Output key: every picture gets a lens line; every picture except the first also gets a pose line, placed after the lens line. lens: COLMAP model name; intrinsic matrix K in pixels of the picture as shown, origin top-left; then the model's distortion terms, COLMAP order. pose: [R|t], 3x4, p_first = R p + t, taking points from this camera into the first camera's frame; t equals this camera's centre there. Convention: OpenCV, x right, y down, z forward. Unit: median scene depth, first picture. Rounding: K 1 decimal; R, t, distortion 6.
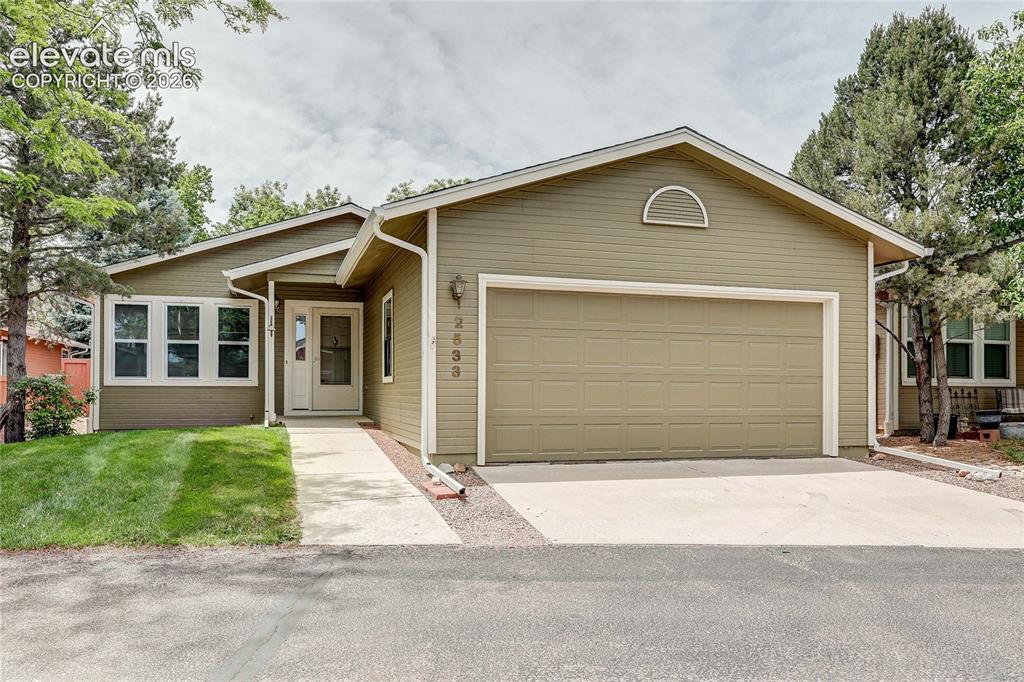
lens RADIAL K [[694.0, 0, 512.0], [0, 694.0, 341.0], [0, 0, 1]] dist [0.000501, -0.000313]
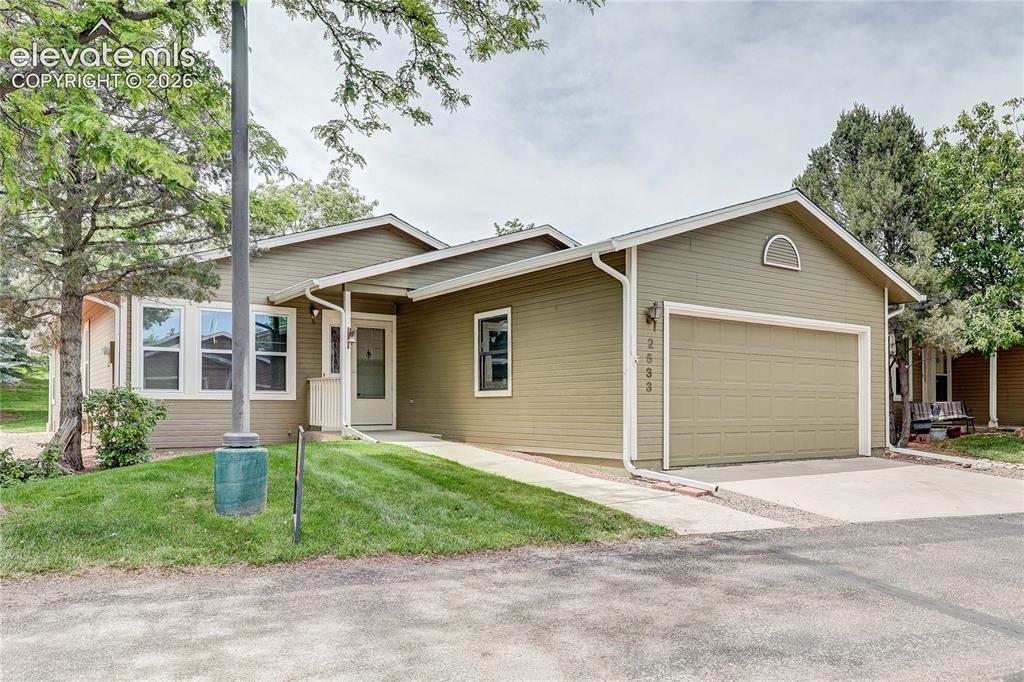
lens RADIAL K [[725.7, 0, 512.0], [0, 725.7, 341.0], [0, 0, 1]] dist [-0.002314, -0.001340]
pose [[0.945842, 0.028216, 0.323400, -0.607198], [-0.022327, 0.999511, -0.021906, 0.000077], [-0.323860, 0.013500, 0.946009, -0.043294]]
